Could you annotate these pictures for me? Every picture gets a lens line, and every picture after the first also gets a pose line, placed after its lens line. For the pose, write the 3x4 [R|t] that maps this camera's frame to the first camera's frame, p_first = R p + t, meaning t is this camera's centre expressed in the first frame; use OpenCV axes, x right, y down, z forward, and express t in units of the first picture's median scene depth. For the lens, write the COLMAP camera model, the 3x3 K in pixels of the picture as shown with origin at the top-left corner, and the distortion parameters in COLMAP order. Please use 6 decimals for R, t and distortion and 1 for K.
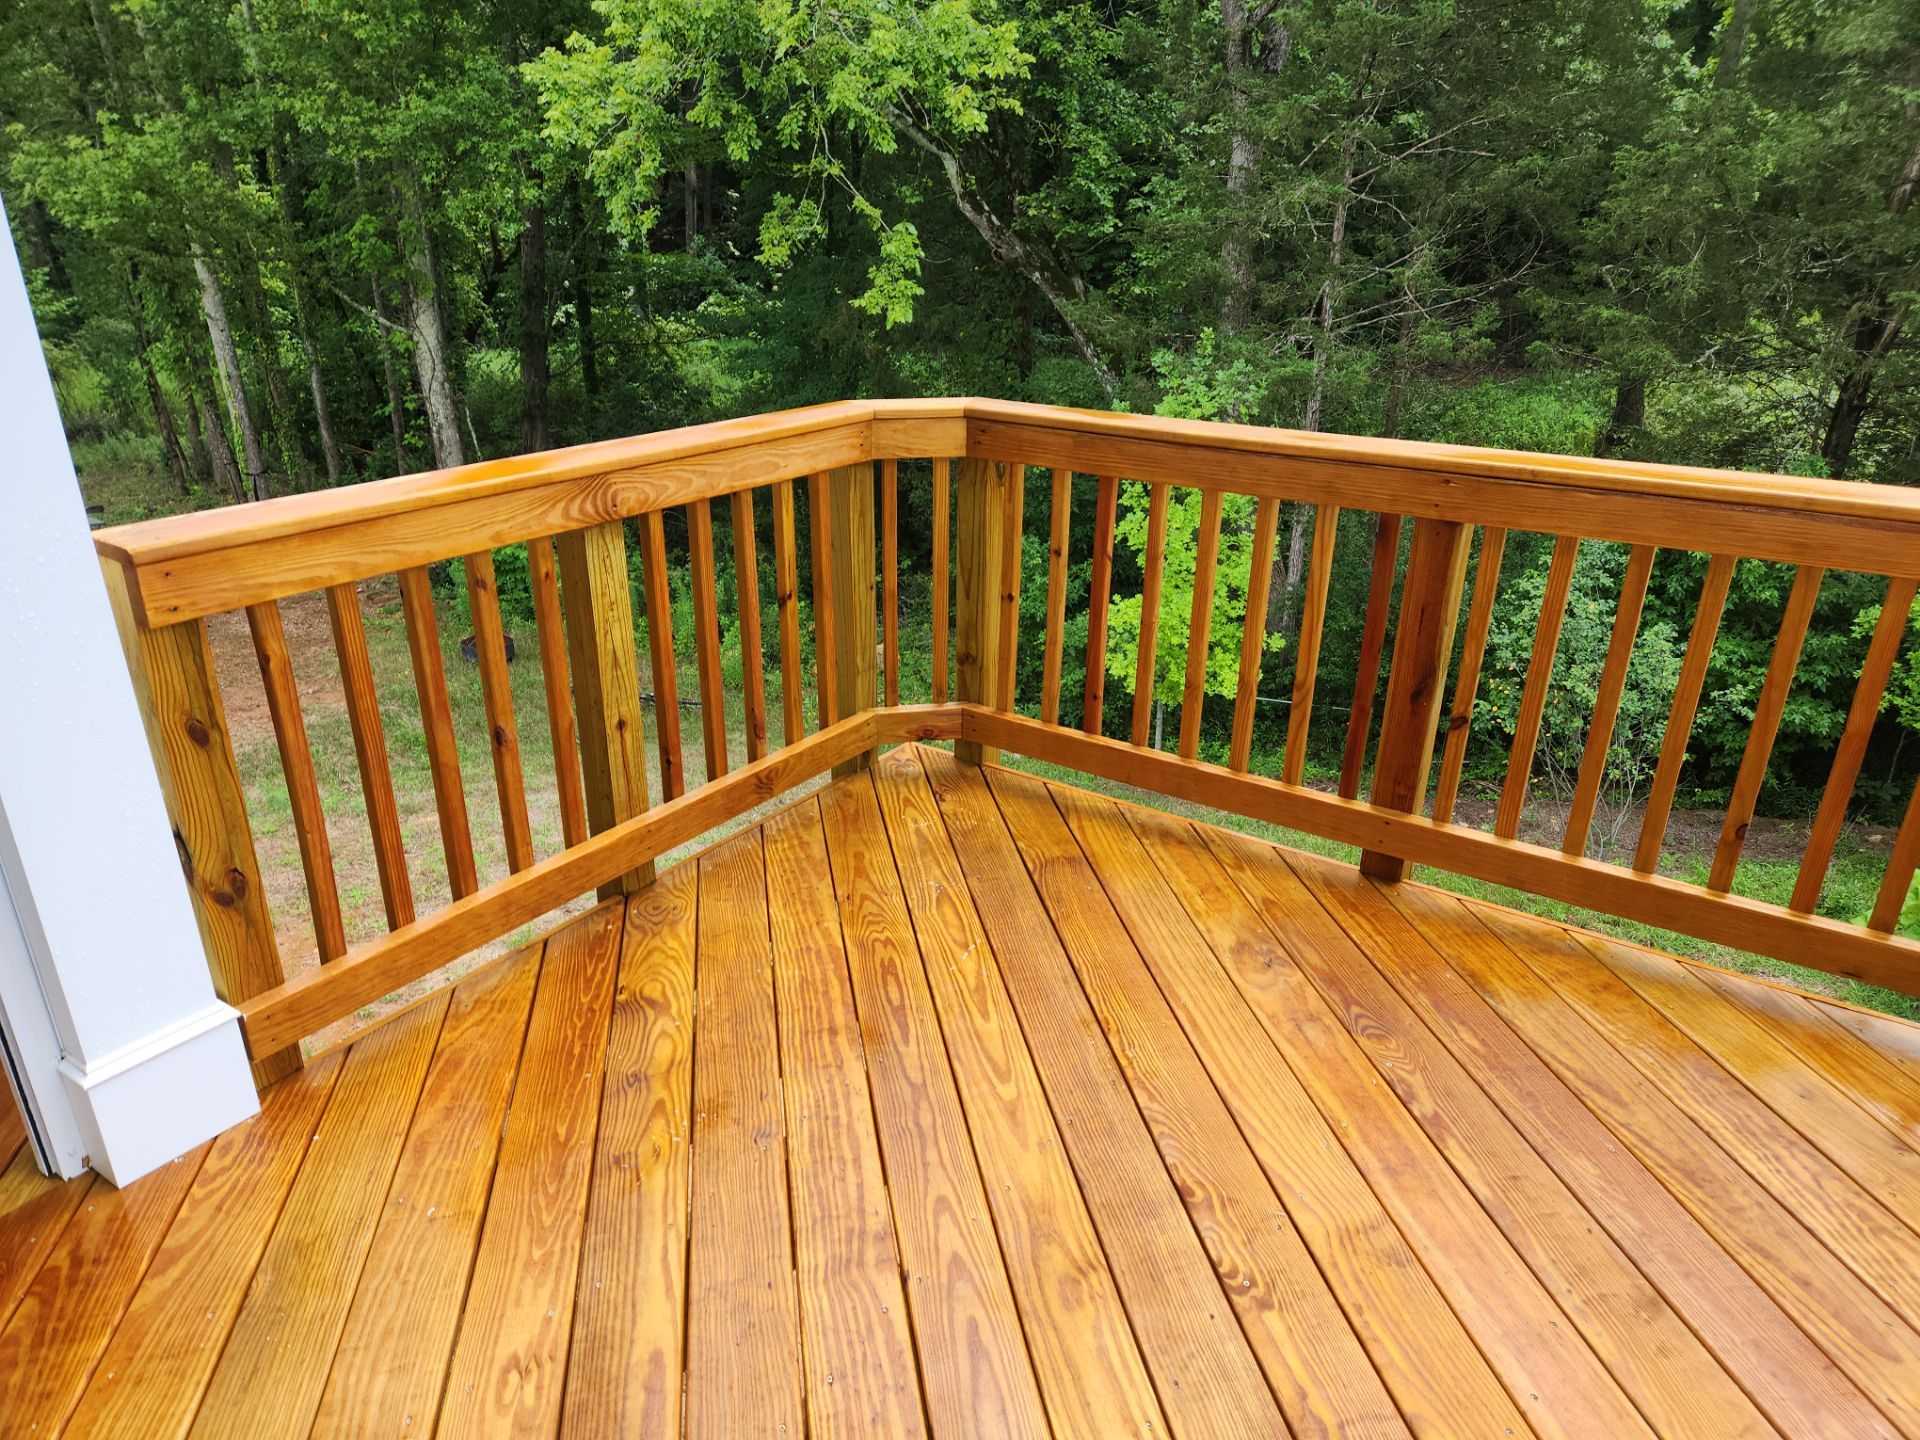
lens RADIAL K [[1281.2, 0, 960.0], [0, 1281.2, 752.3], [0, 0, 1]] dist [0.096683, -0.075268]
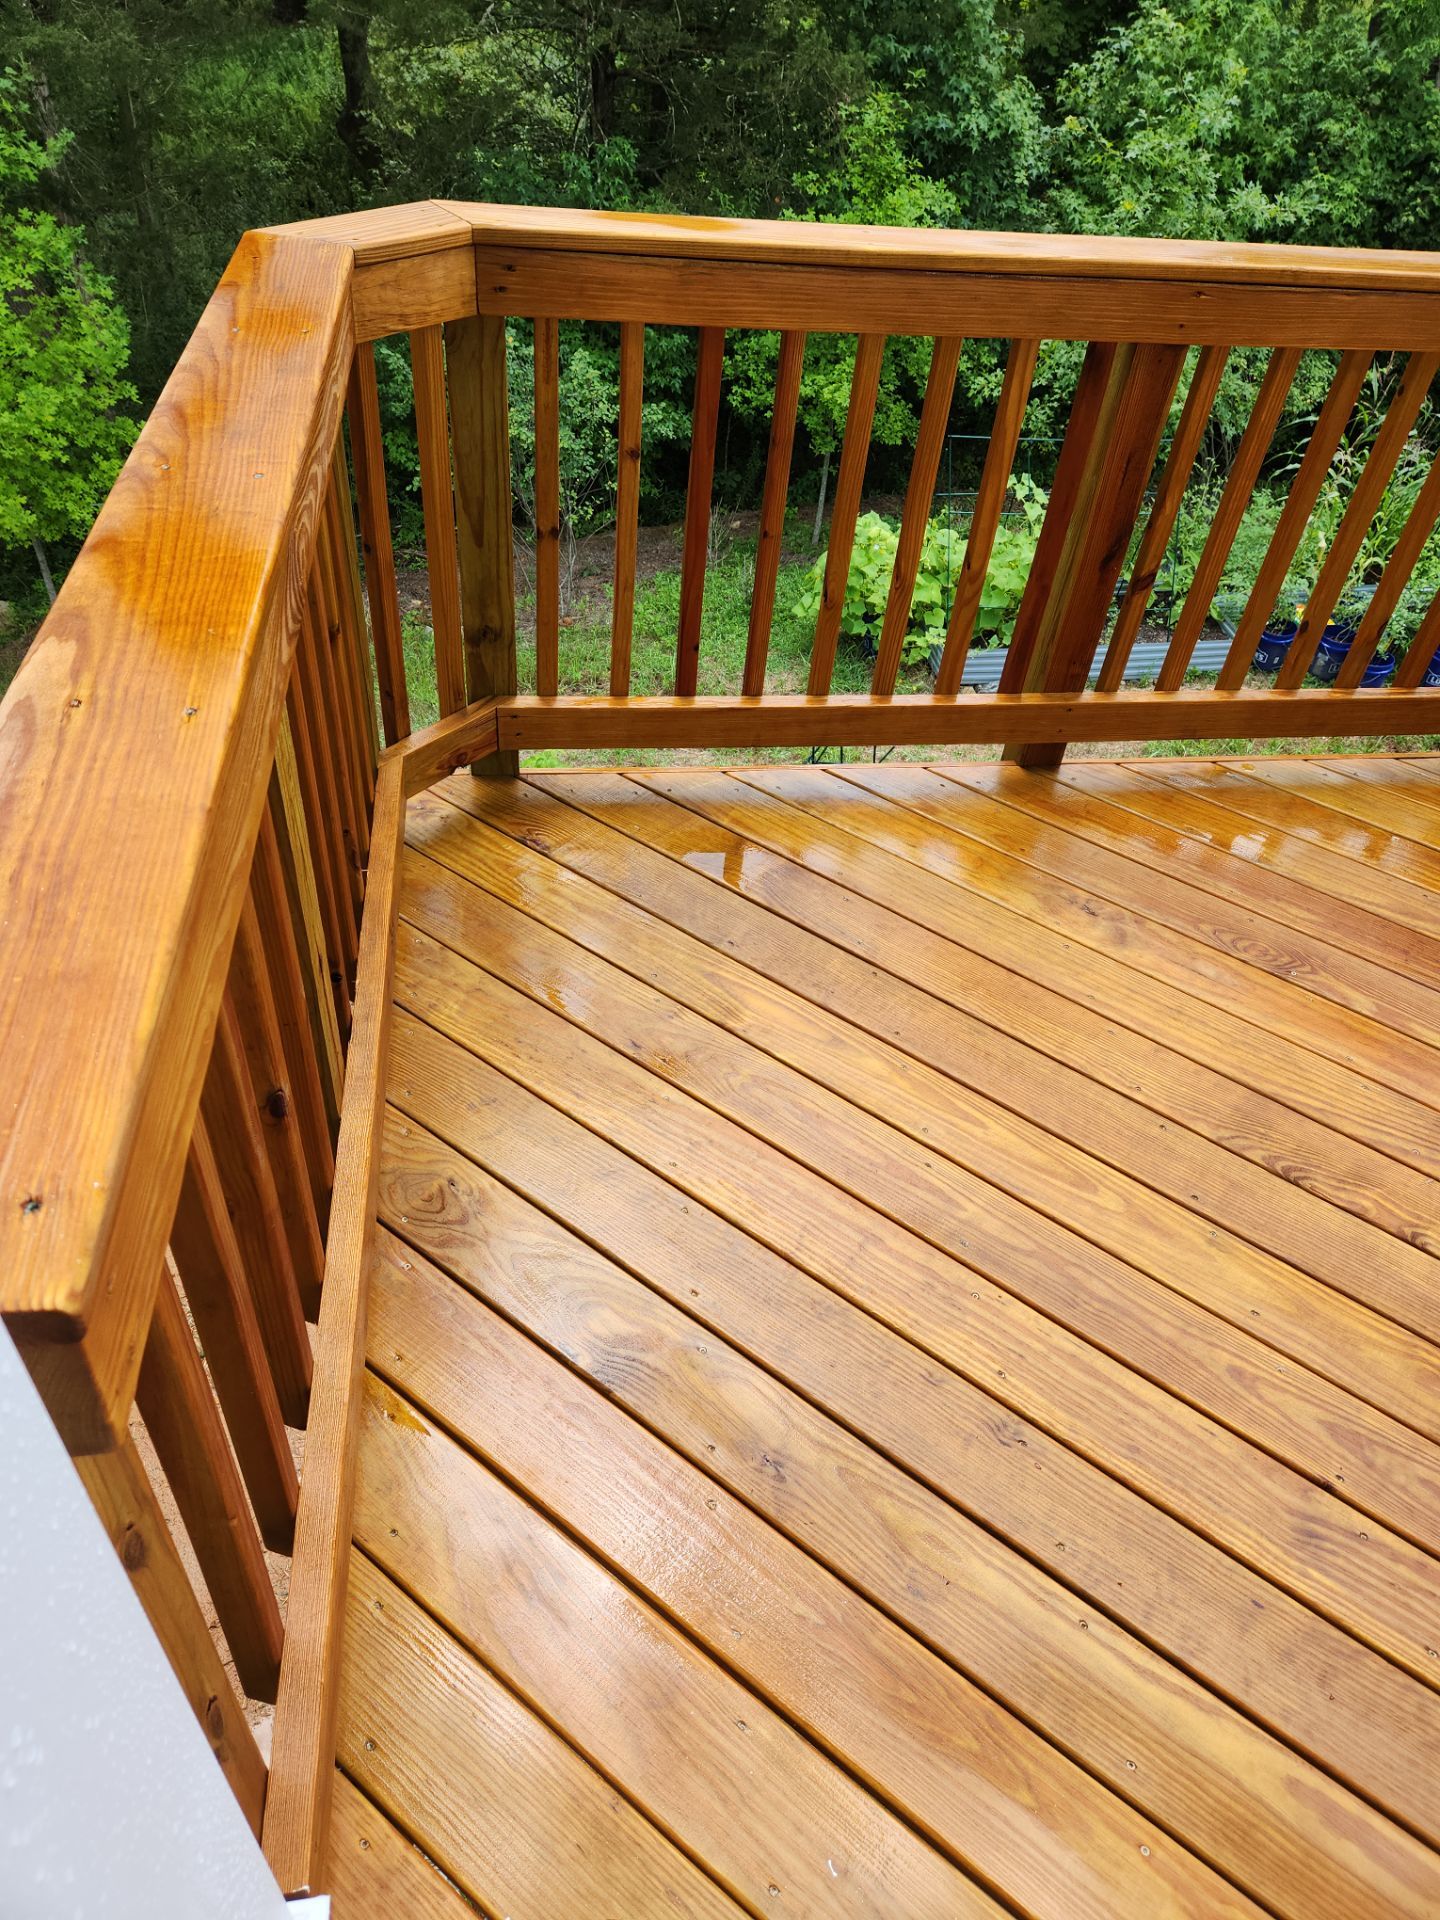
lens RADIAL K [[1281.2, 0, 721.2], [0, 1281.2, 969.4], [0, 0, 1]] dist [0.096683, -0.075268]
pose [[0.714710, -0.420708, 0.558743, -0.386007], [0.205375, 0.889885, 0.407340, -0.183124], [-0.668589, -0.176378, 0.722413, 0.422203]]
